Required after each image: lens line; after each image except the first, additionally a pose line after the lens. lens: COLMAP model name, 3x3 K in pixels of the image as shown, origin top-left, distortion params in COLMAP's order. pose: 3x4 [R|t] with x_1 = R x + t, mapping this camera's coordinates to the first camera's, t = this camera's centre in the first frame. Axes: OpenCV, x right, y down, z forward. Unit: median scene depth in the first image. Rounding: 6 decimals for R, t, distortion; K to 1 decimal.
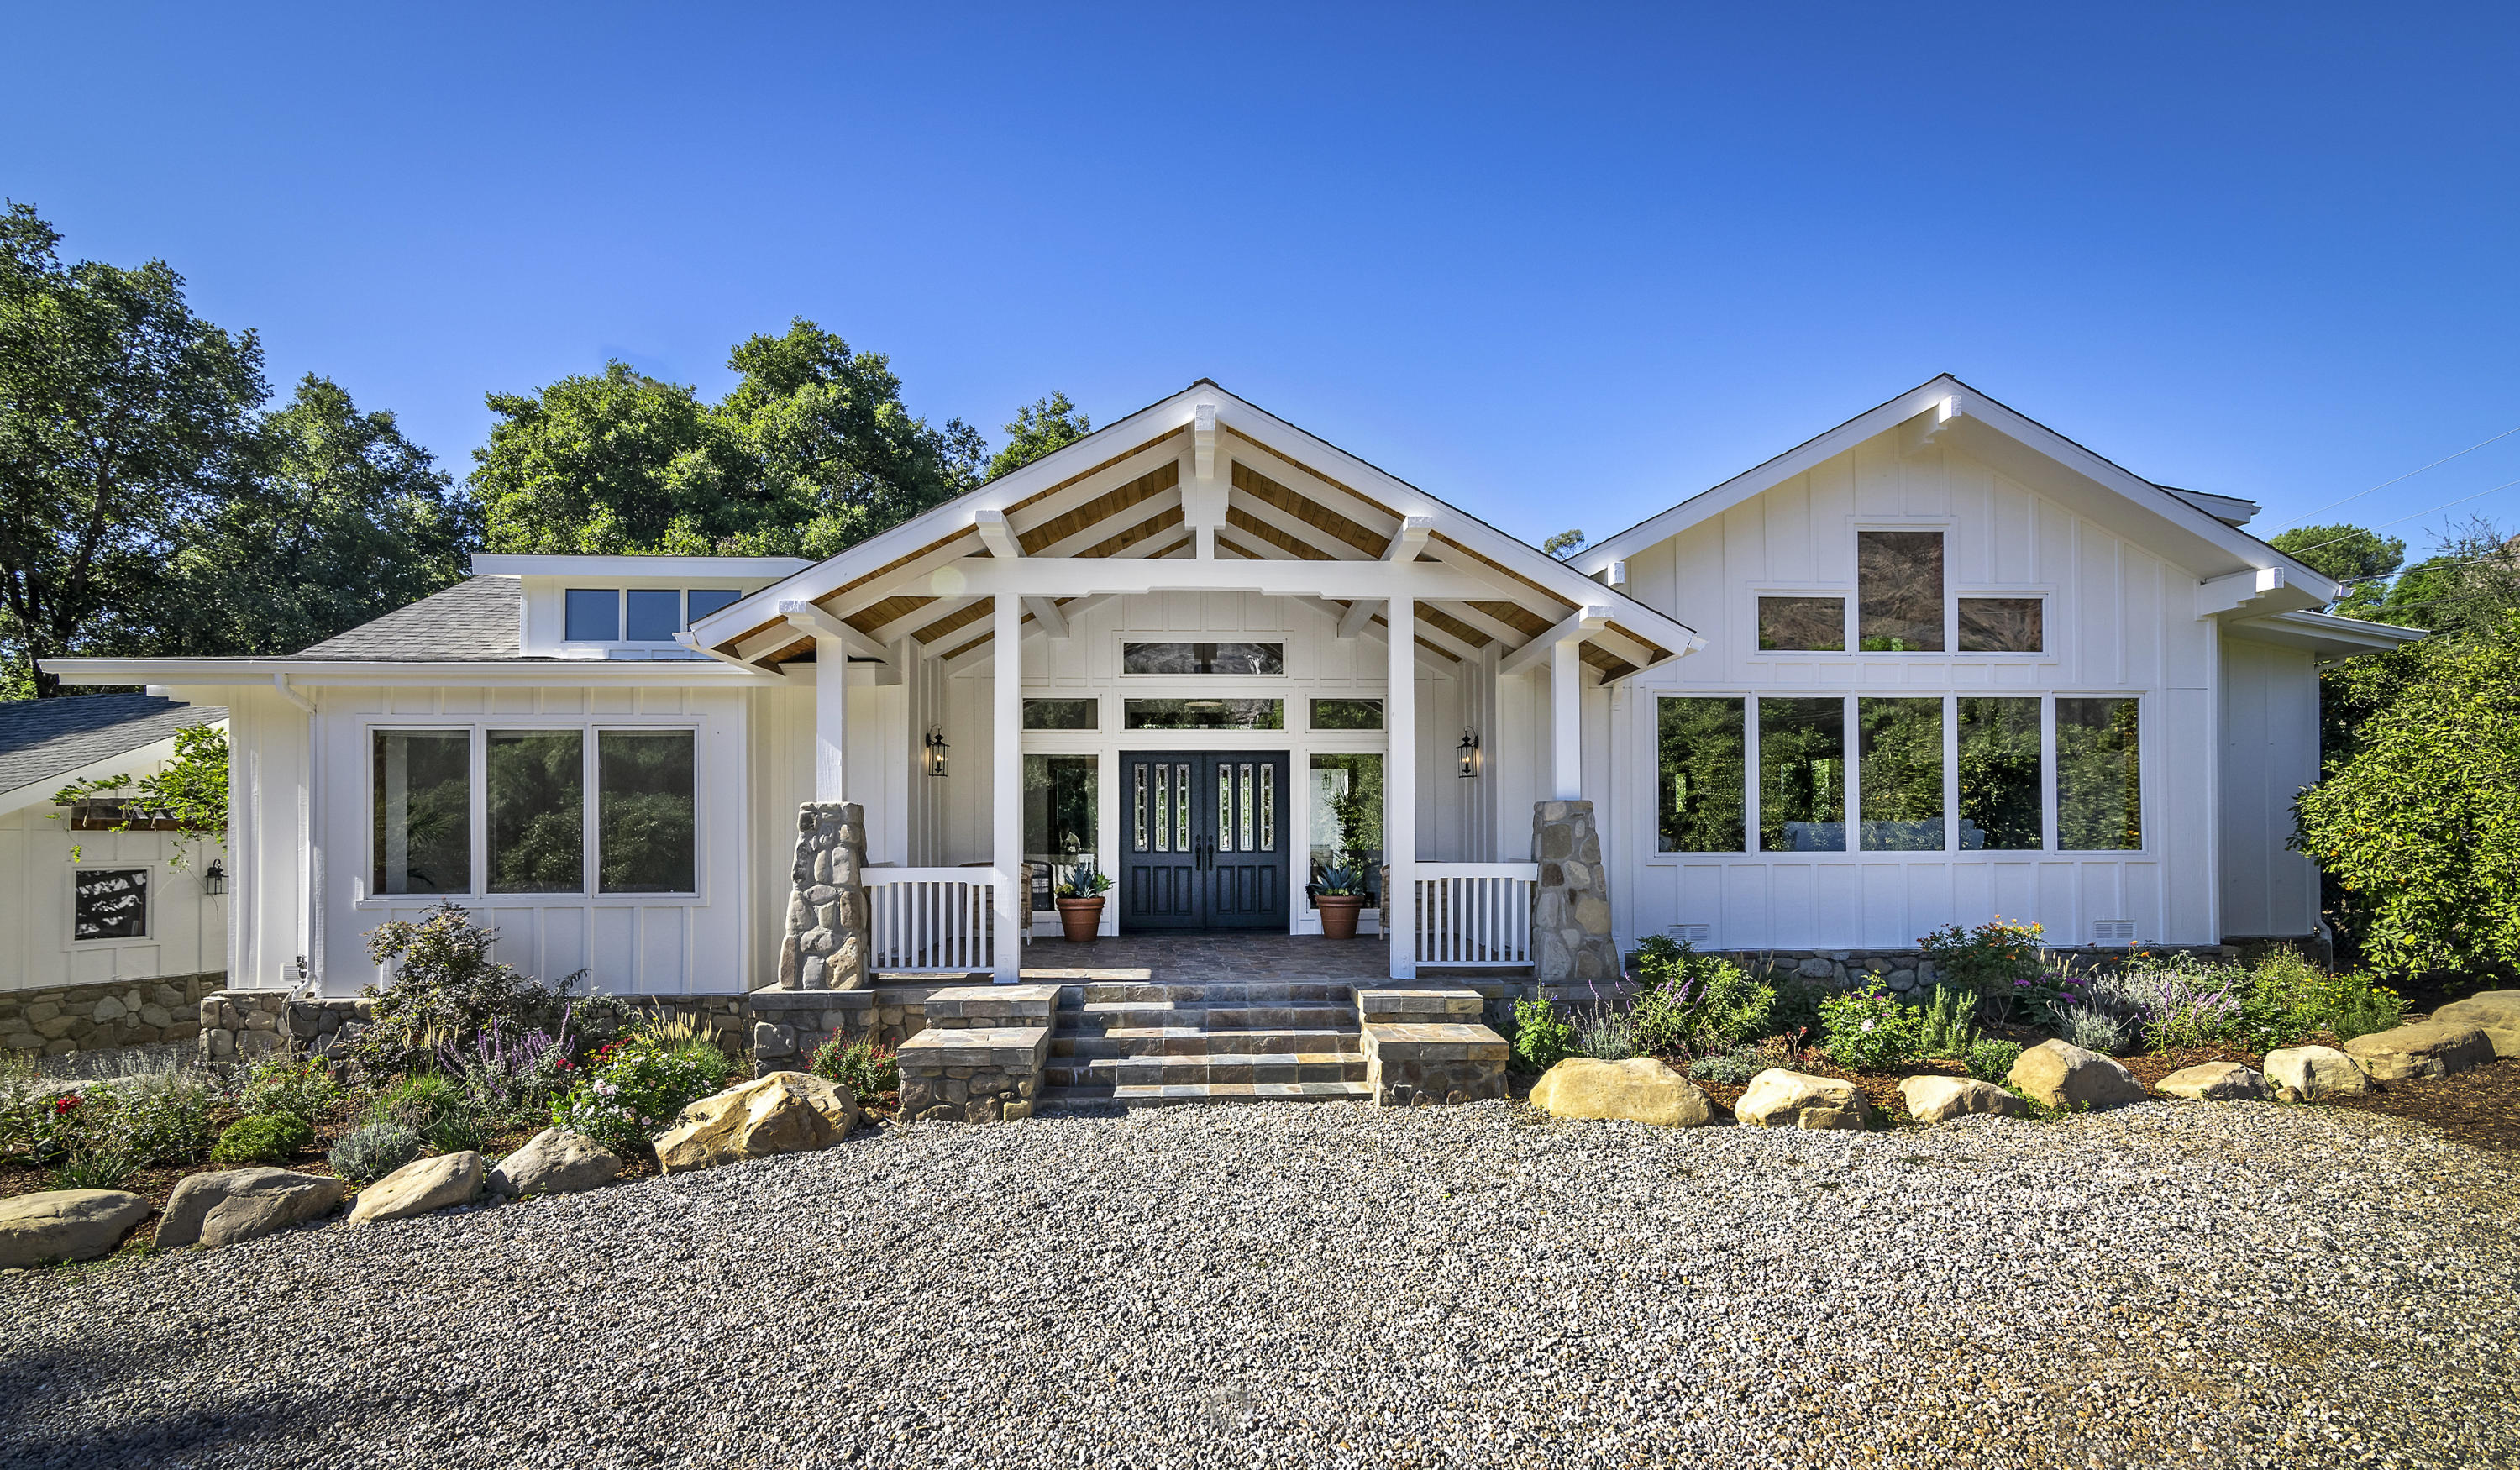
lens RADIAL K [[1167.9, 0, 1222.7], [0, 1167.9, 844.9], [0, 0, 1]] dist [0.001333, -0.000540]
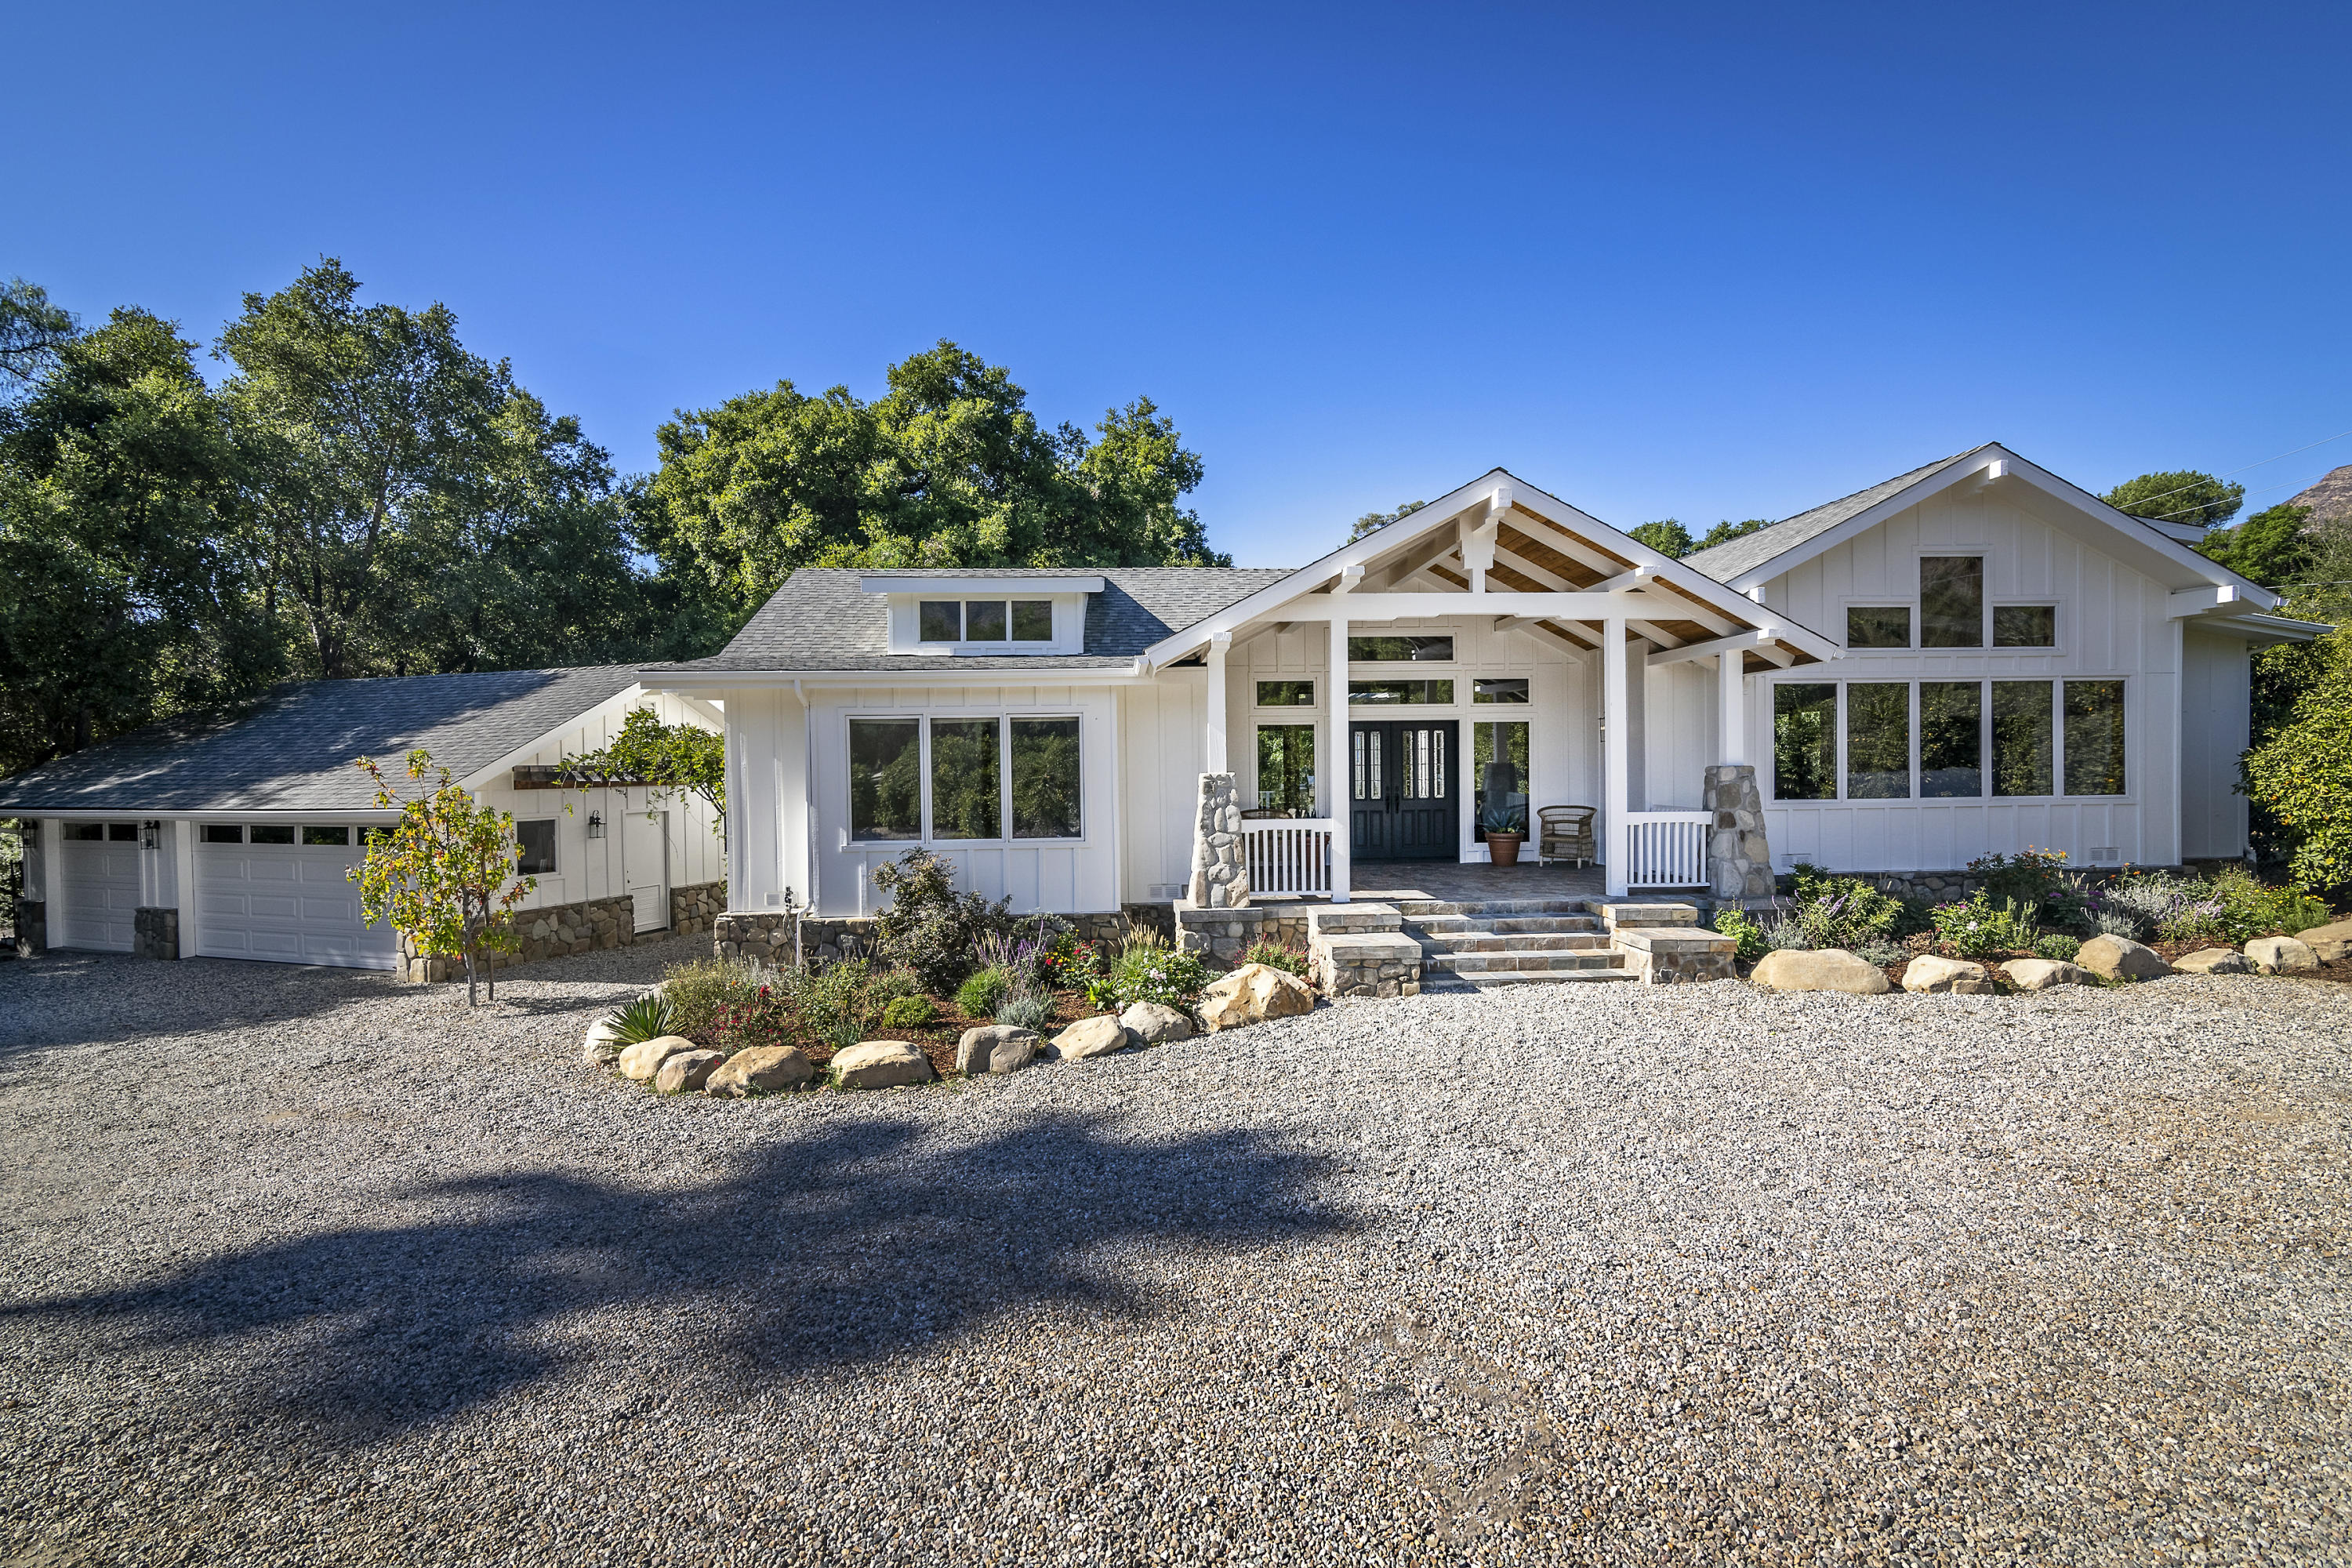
lens RADIAL K [[1080.9, 0, 1180.7], [0, 1080.9, 797.8], [0, 0, 1]] dist [-0.001969, 0.001445]
pose [[0.999854, -0.007942, 0.015103, -0.353194], [0.007605, 0.999723, 0.022278, -0.031396], [-0.015275, -0.022160, 0.999638, -0.246555]]
